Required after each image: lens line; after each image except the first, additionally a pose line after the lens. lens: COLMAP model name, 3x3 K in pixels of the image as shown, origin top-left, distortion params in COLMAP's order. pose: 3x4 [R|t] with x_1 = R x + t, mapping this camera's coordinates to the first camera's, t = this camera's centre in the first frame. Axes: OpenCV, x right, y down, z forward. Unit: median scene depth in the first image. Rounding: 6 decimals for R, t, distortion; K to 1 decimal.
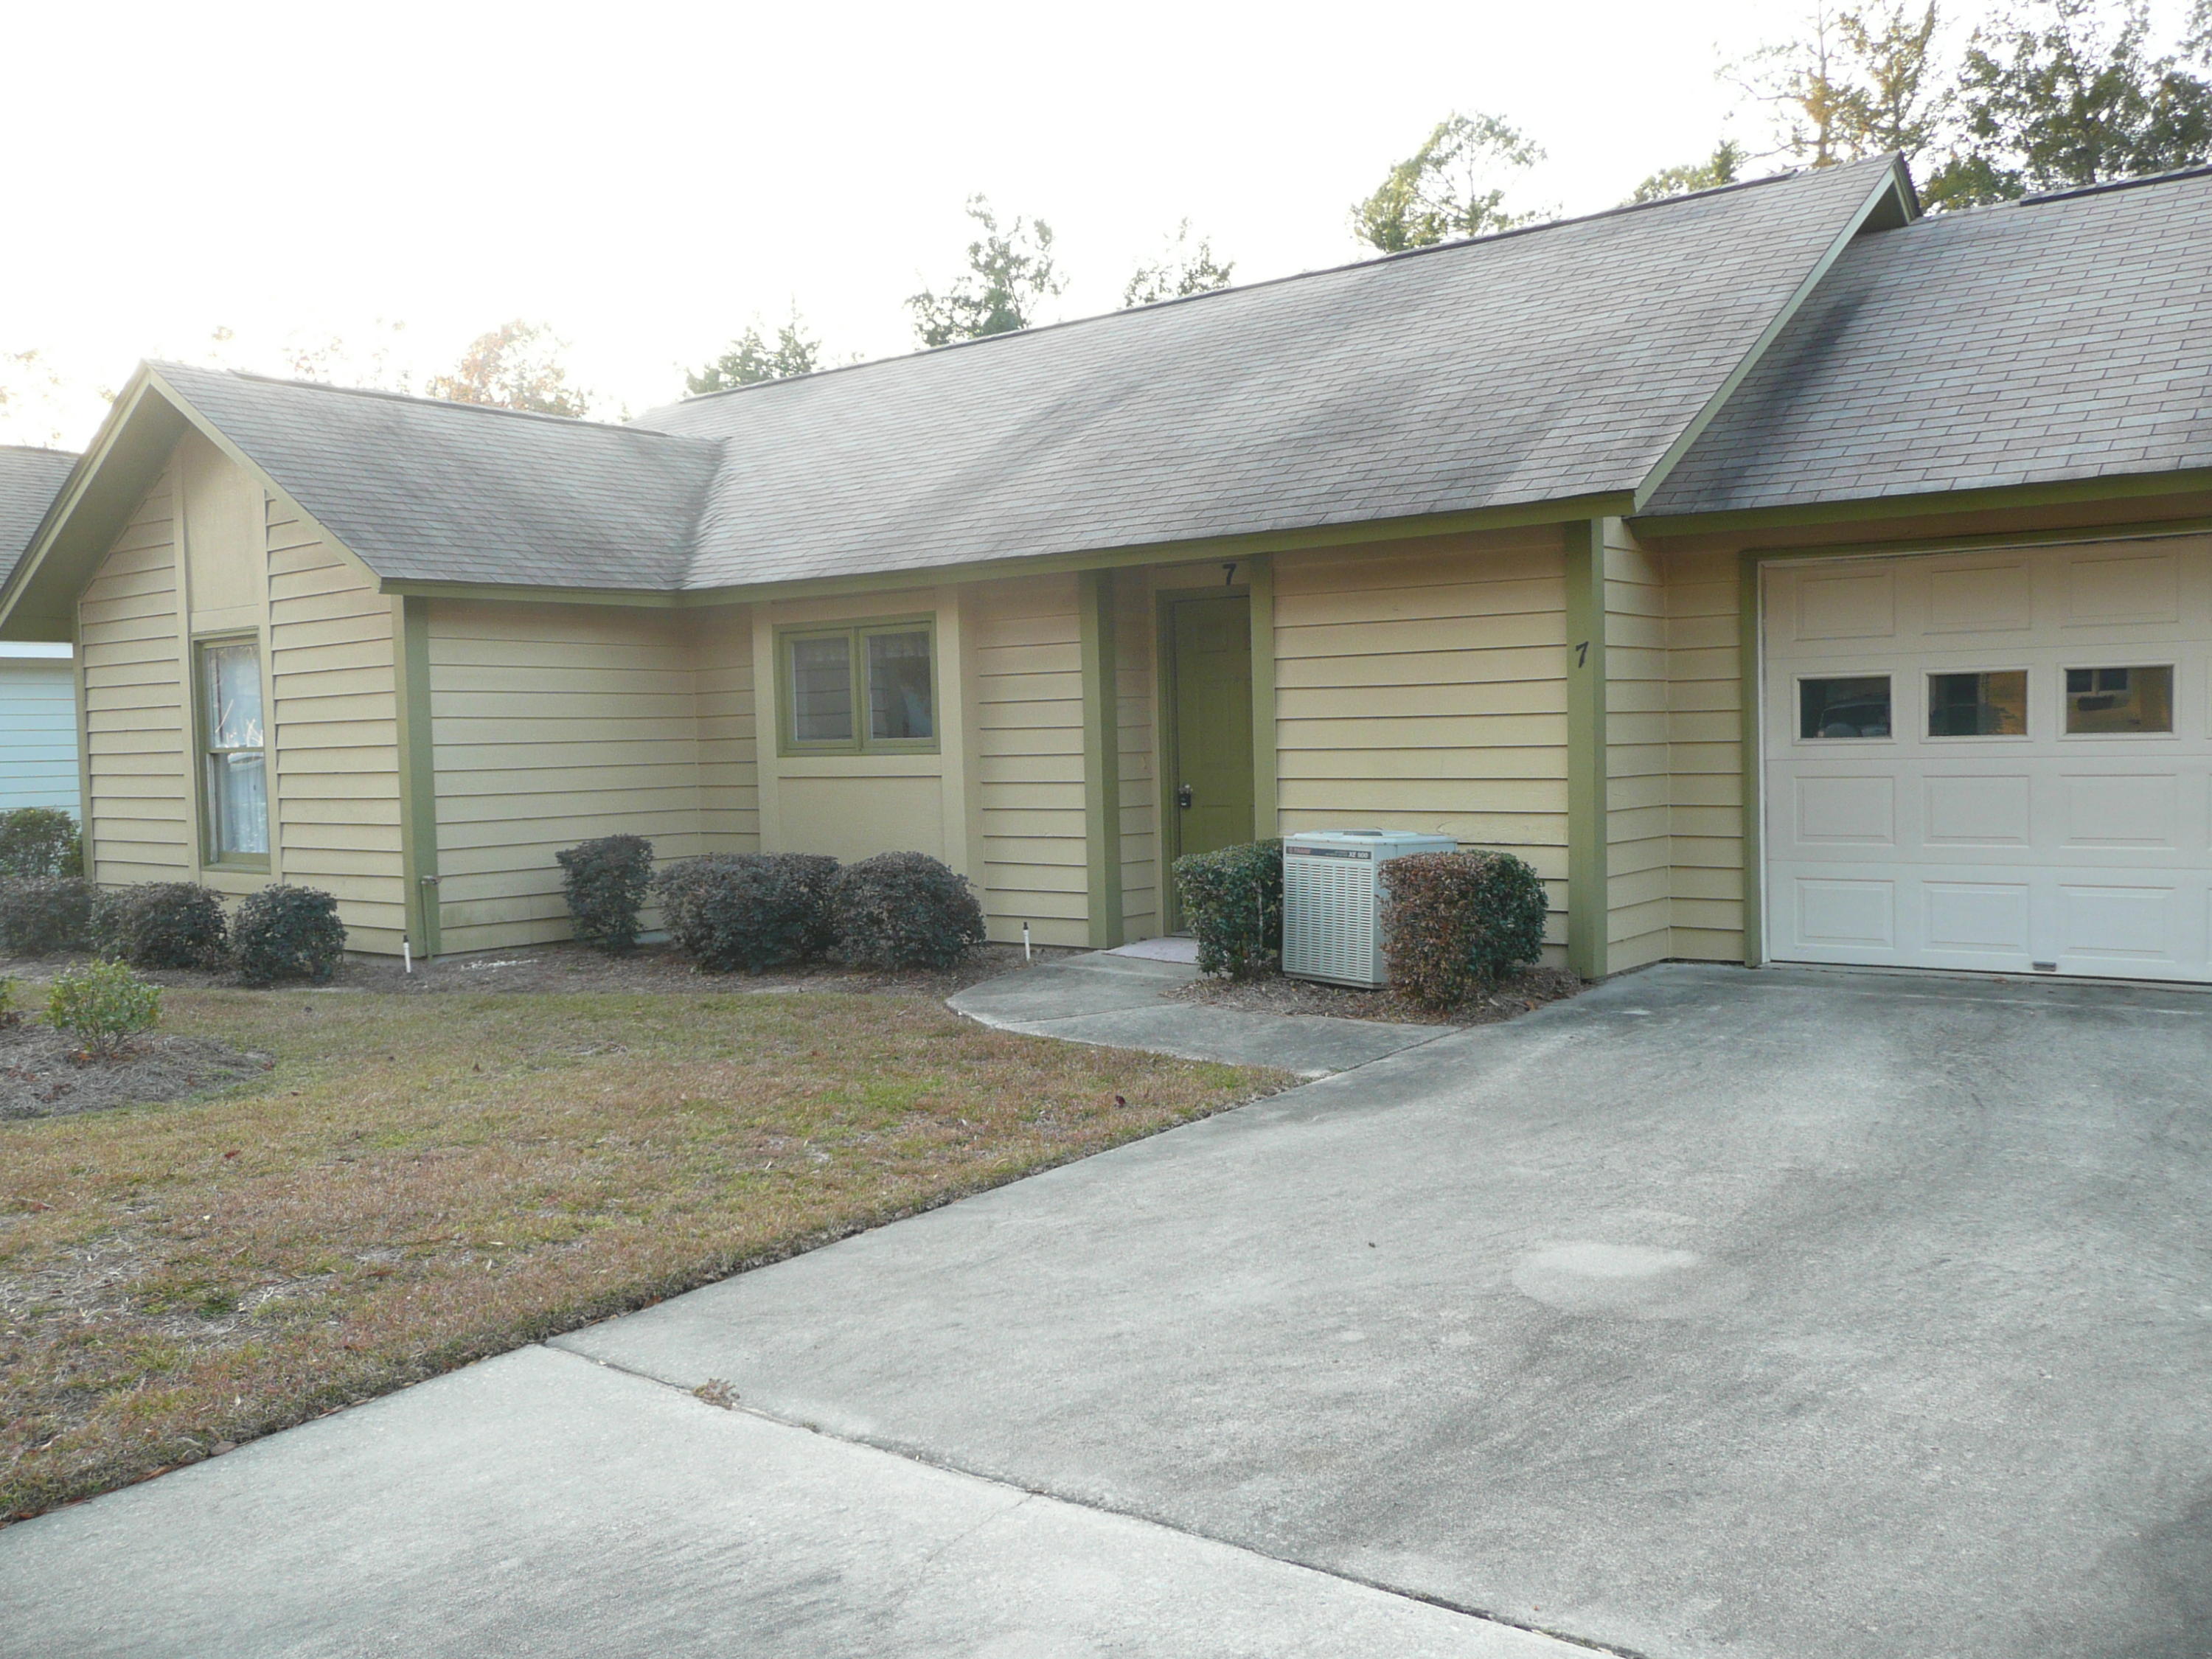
lens RADIAL K [[1886.9, 0, 1134.0], [0, 1886.9, 846.3], [0, 0, 1]] dist [-0.016606, 0.013828]
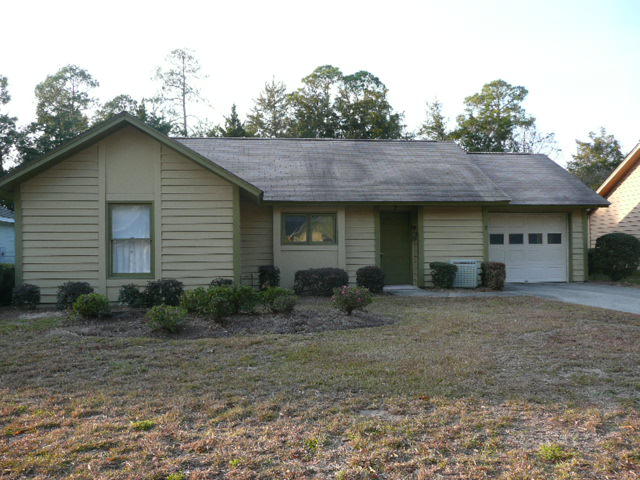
lens RADIAL K [[545.9, 0, 328.1], [0, 545.9, 244.9], [0, 0, 1]] dist [-0.016606, 0.013828]
pose [[0.700071, 0.024562, 0.713651, -0.915064], [0.035134, 0.997013, -0.068781, 0.031626], [-0.713209, 0.073225, 0.697116, 0.157479]]
